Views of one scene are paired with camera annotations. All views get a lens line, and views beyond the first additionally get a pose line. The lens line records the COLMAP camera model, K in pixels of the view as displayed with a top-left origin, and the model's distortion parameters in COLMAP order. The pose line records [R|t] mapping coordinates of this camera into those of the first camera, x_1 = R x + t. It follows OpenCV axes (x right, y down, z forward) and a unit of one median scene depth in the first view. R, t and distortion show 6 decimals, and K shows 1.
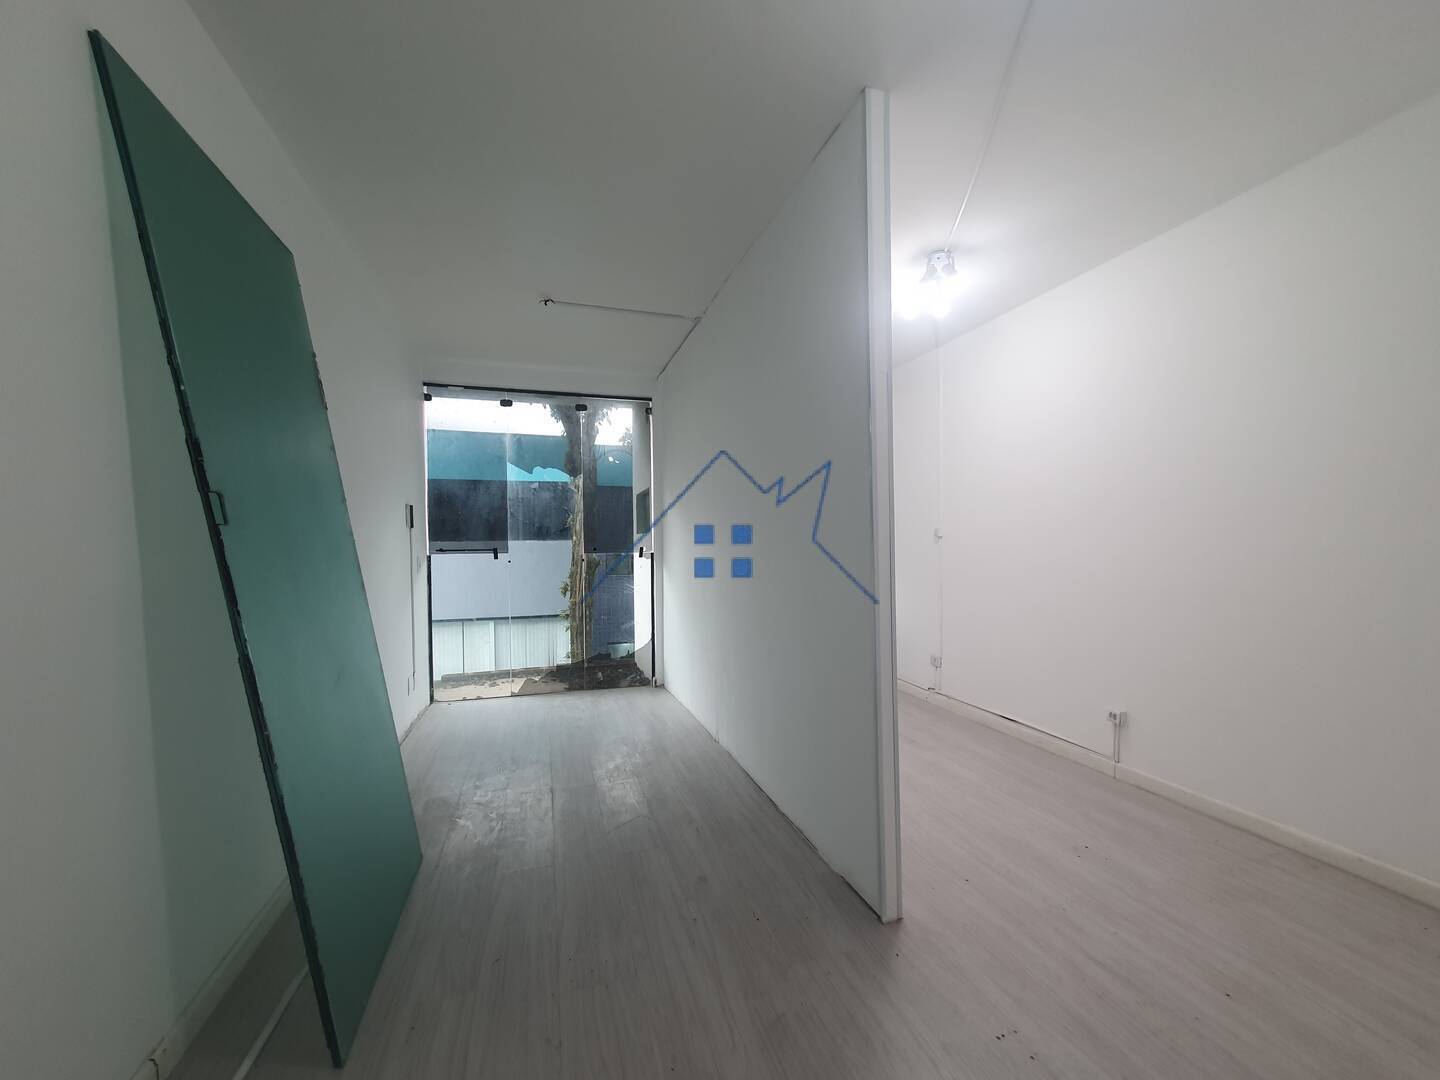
lens RADIAL K [[570.3, 0, 706.2], [0, 570.3, 562.4], [0, 0, 1]] dist [0.003666, 0.000514]
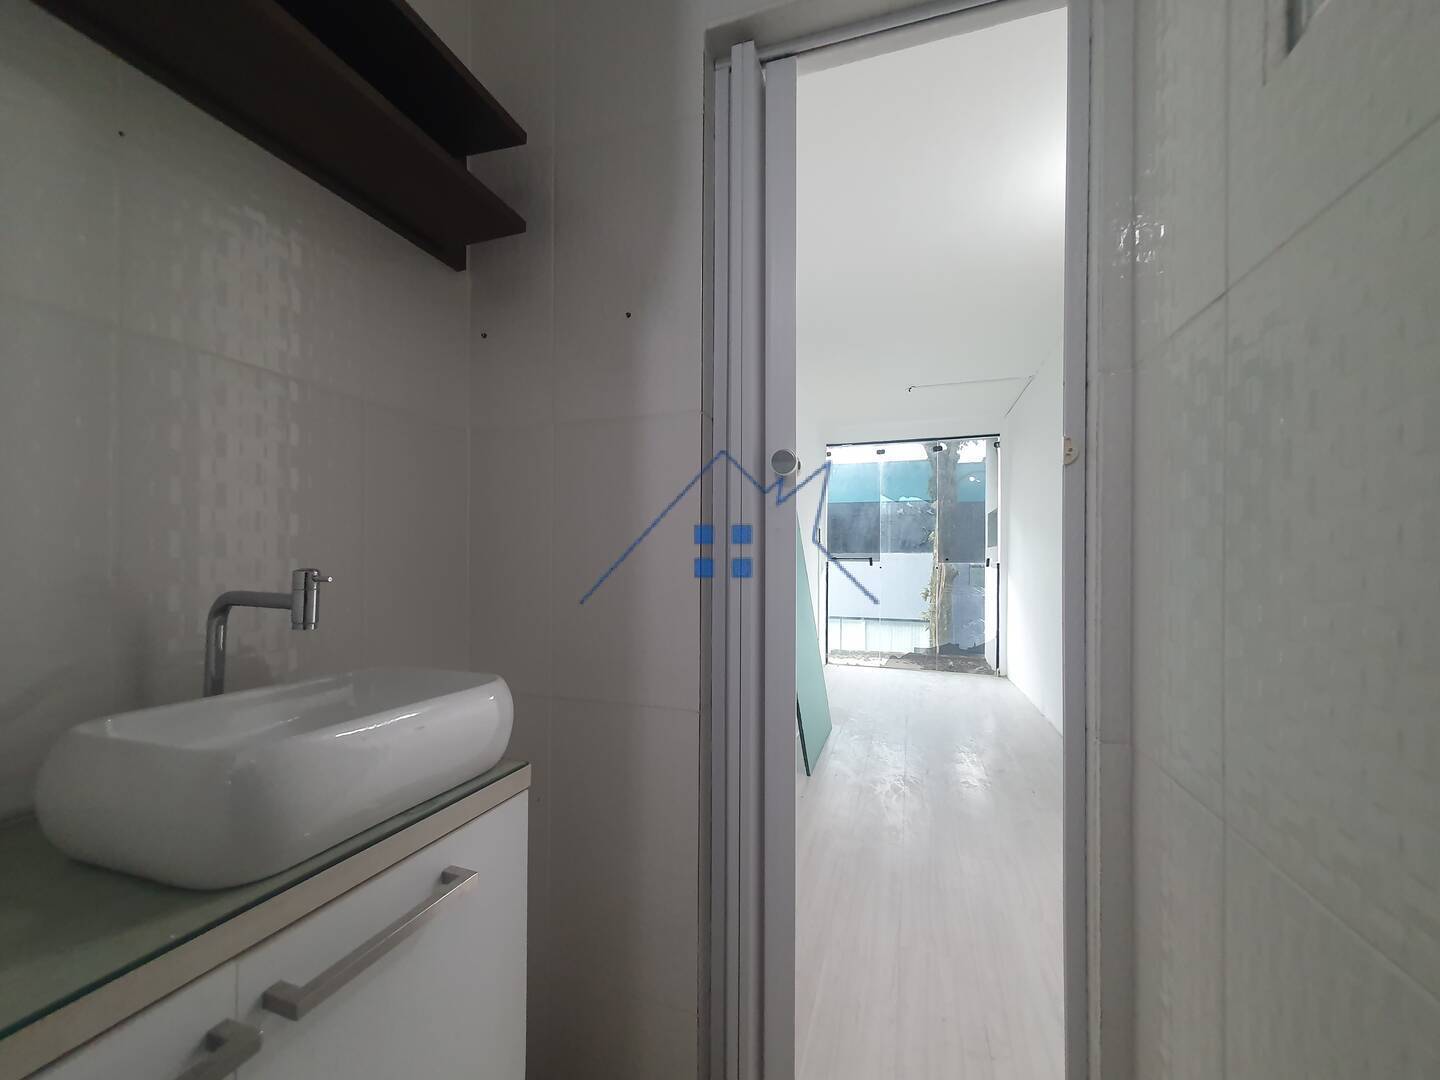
lens RADIAL K [[570.3, 0, 728.8], [0, 570.3, 557.4], [0, 0, 1]] dist [0.003666, 0.000514]
pose [[0.832628, 0.010665, -0.553729, 0.095840], [-0.027273, 0.999391, -0.021761, 0.012175], [0.553160, 0.033221, 0.832412, -0.299870]]
